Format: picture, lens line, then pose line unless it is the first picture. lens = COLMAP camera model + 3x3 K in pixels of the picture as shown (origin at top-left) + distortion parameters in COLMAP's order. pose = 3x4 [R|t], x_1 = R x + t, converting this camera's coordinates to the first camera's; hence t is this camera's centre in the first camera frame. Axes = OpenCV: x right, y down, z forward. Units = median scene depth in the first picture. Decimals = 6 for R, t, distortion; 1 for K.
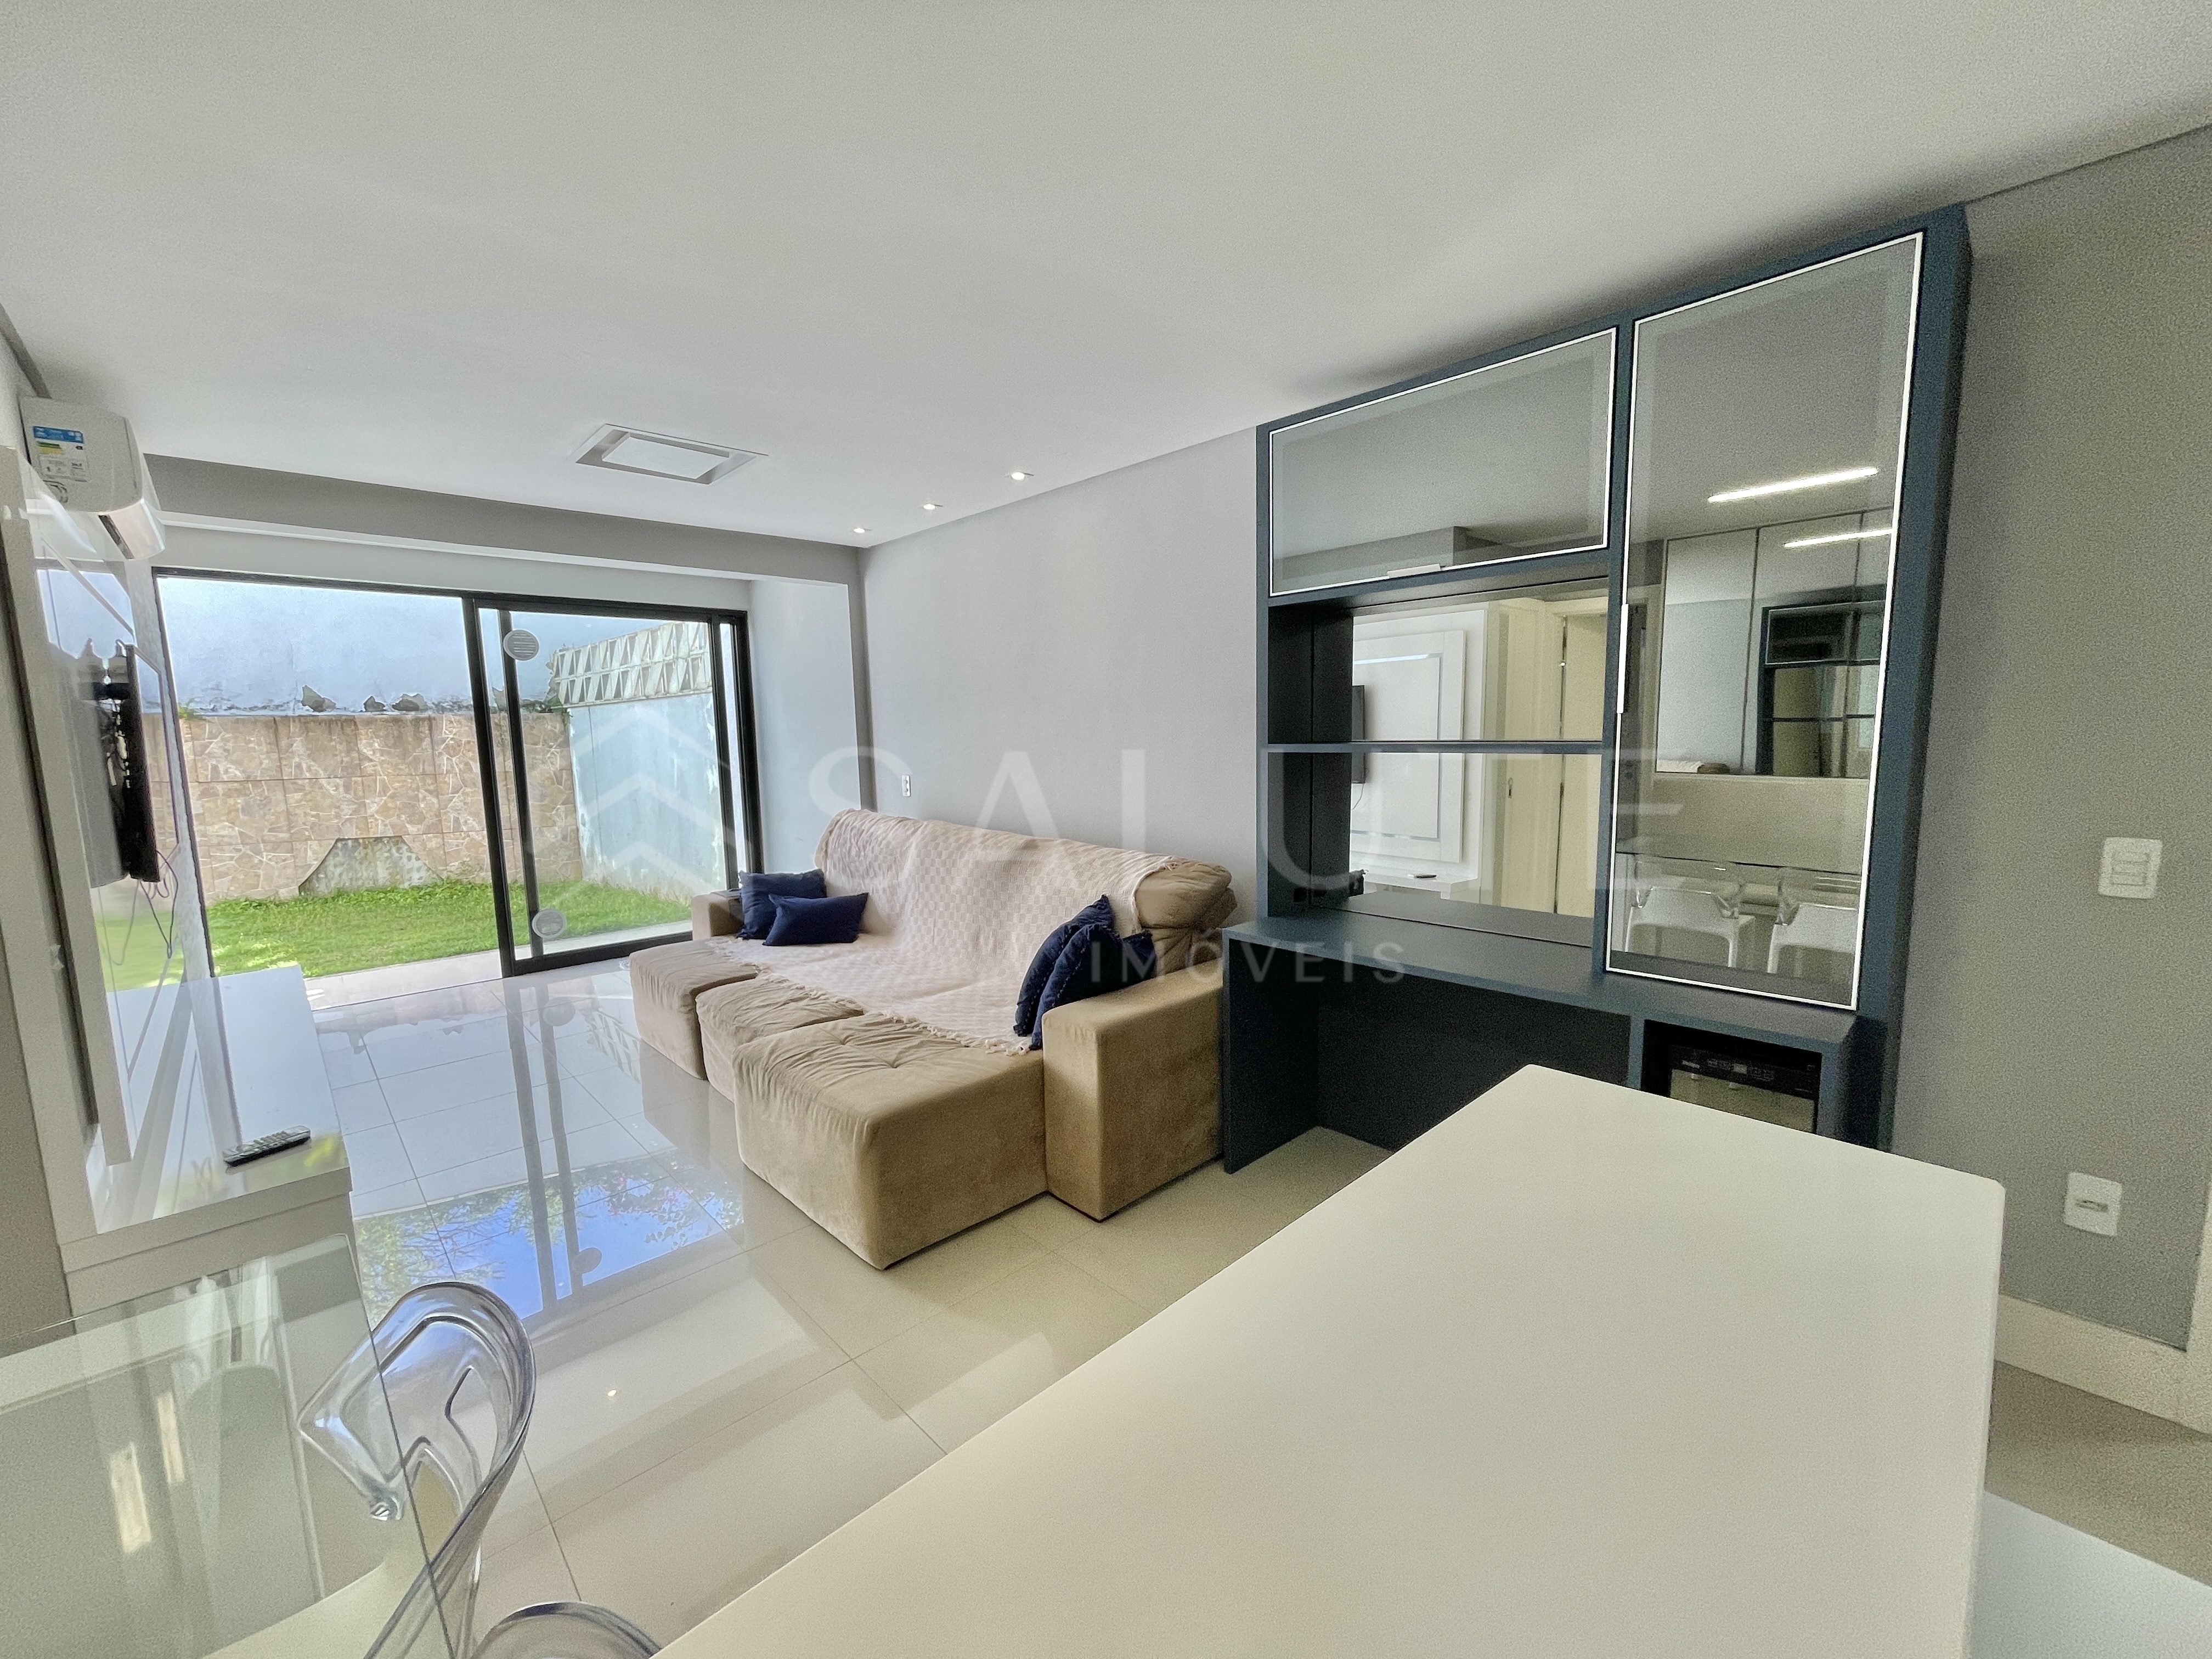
lens RADIAL K [[890.2, 0, 1099.8], [0, 890.2, 839.8], [0, 0, 1]] dist [0.000589, 0.000892]
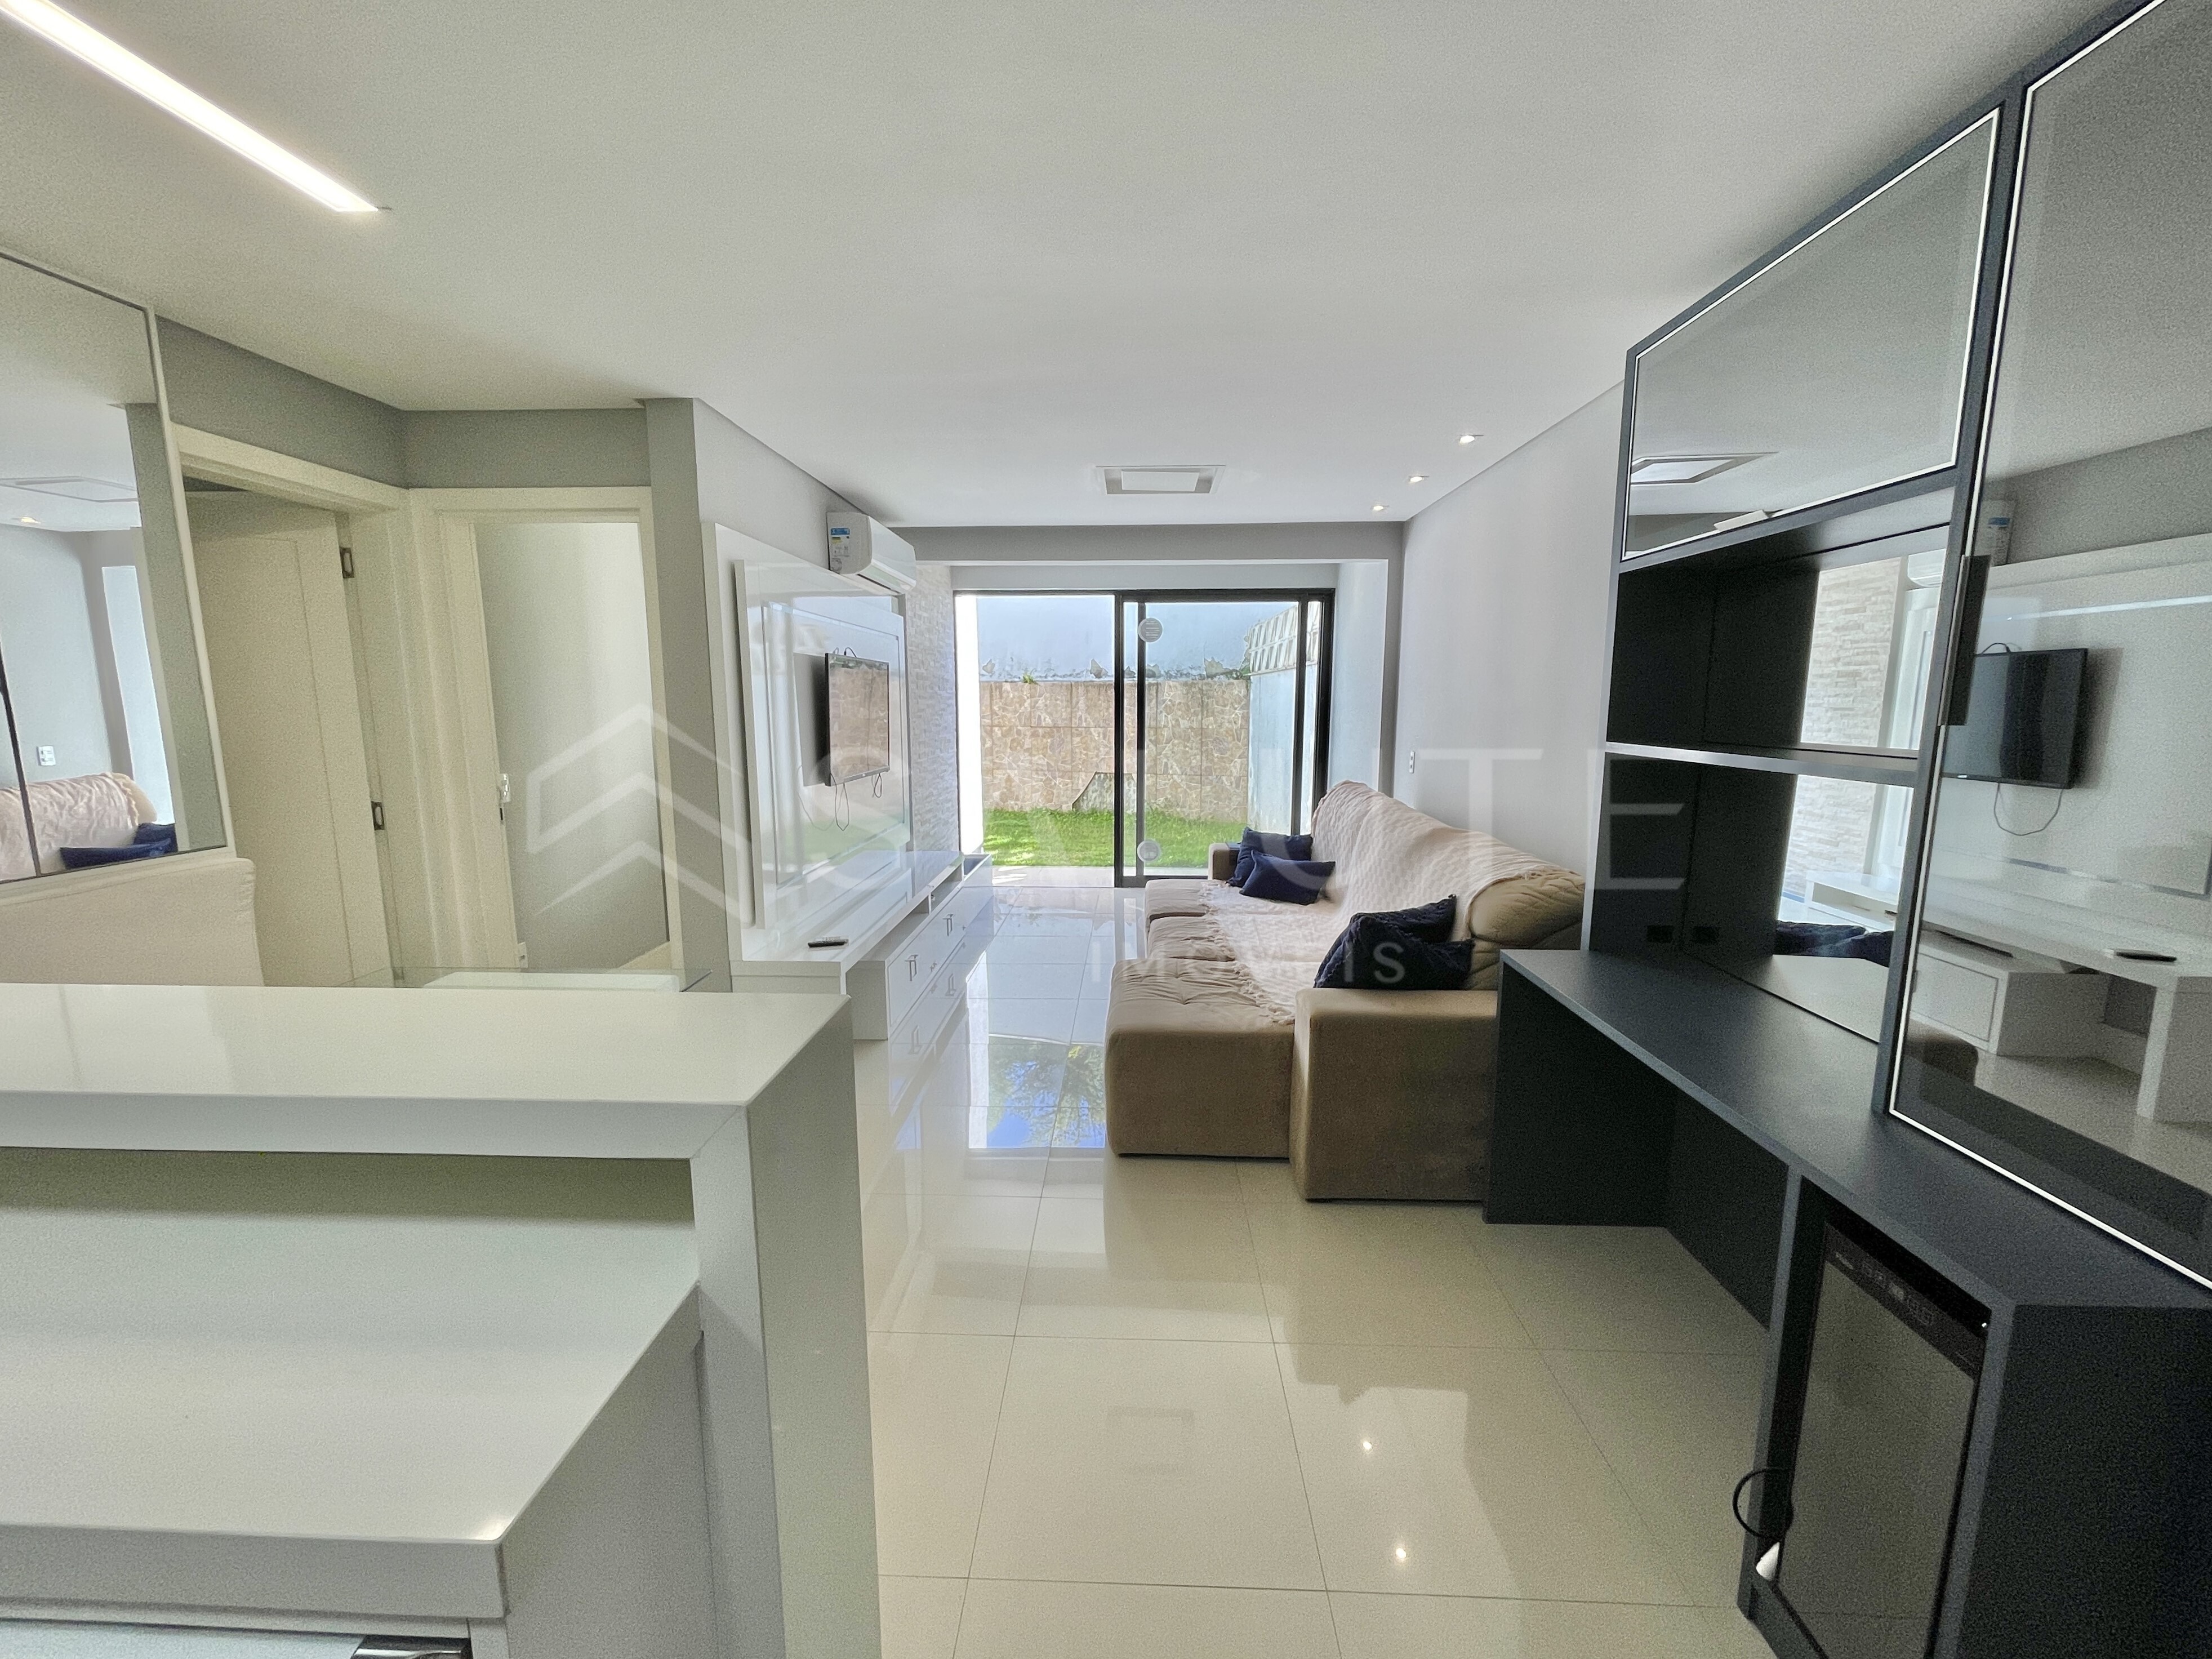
lens RADIAL K [[915.6, 0, 1098.0], [0, 915.6, 836.7], [0, 0, 1]] dist [-0.000339, -0.000197]
pose [[0.693714, 0.127863, -0.708810, 0.266139], [-0.103878, 0.991589, 0.077208, -0.020814], [0.712720, 0.020070, 0.701161, 0.044017]]
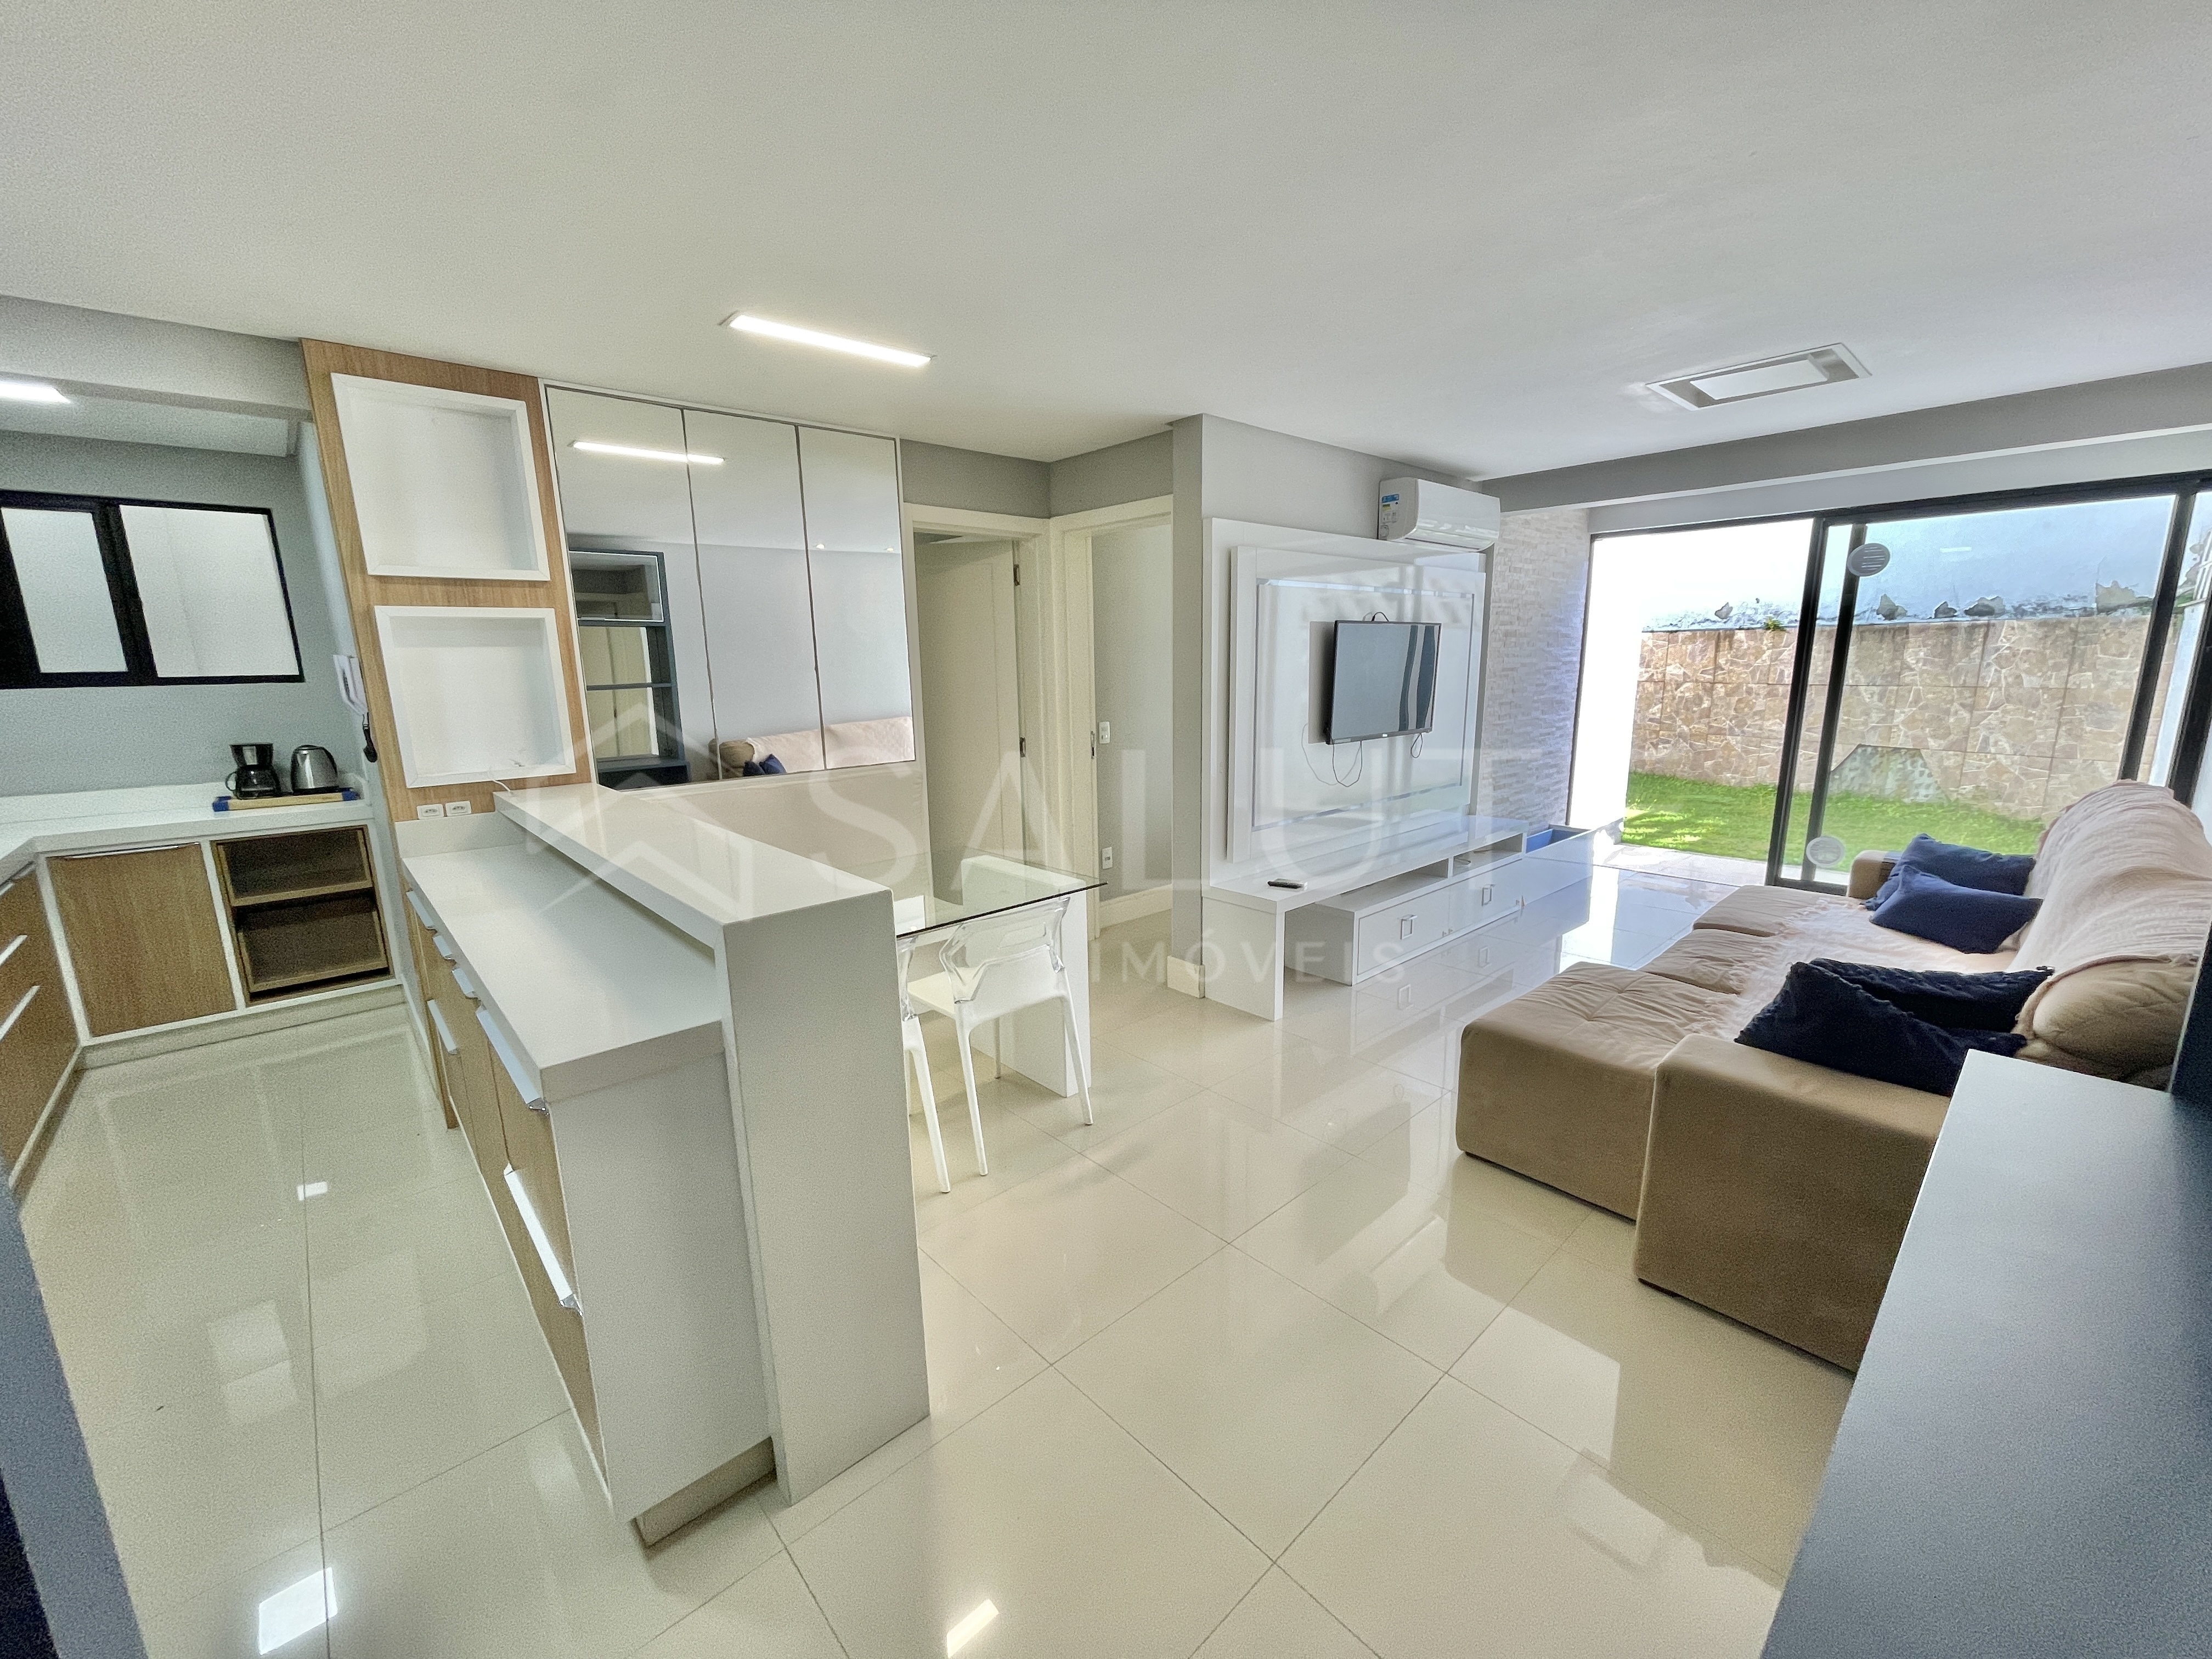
lens RADIAL K [[890.2, 0, 1099.8], [0, 890.2, 839.8], [0, 0, 1]] dist [0.000589, 0.000892]
pose [[-0.027041, 0.221565, -0.974771, 0.377649], [-0.106226, 0.968969, 0.223193, -0.055754], [0.993974, 0.109581, -0.002666, 0.228487]]
